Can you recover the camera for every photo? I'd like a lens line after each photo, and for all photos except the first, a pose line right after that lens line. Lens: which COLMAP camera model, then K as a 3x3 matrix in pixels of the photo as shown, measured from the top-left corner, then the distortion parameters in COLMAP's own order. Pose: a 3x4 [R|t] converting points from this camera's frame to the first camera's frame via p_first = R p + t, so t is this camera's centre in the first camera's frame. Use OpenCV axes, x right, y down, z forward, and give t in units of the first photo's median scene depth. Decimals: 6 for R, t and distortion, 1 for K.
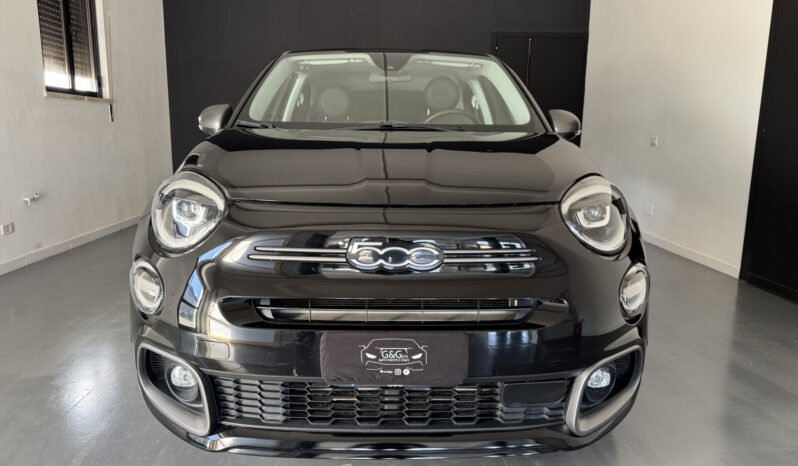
lens RADIAL K [[568.5, 0, 398.8], [0, 568.5, 233.5], [0, 0, 1]] dist [0.057839, -0.101526]
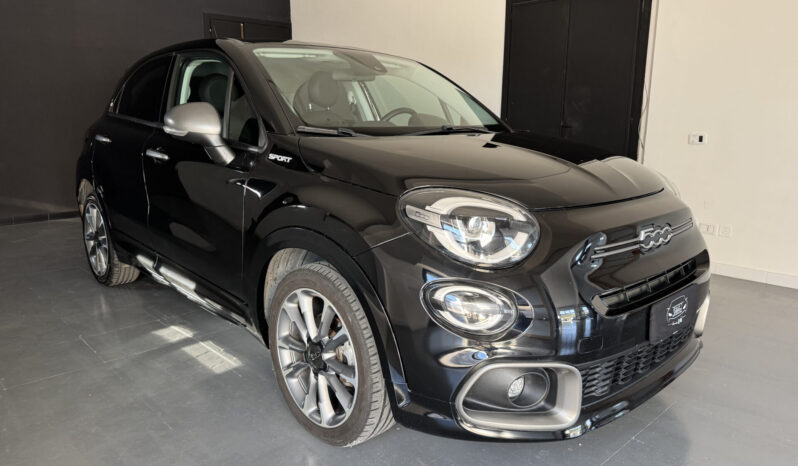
lens RADIAL K [[568.5, 0, 399.1], [0, 568.5, 232.5], [0, 0, 1]] dist [0.057839, -0.101526]
pose [[0.752245, -0.145590, 0.642597, -0.617305], [0.123378, 0.989156, 0.079678, -0.069996], [-0.647229, 0.019345, 0.762050, 0.186577]]
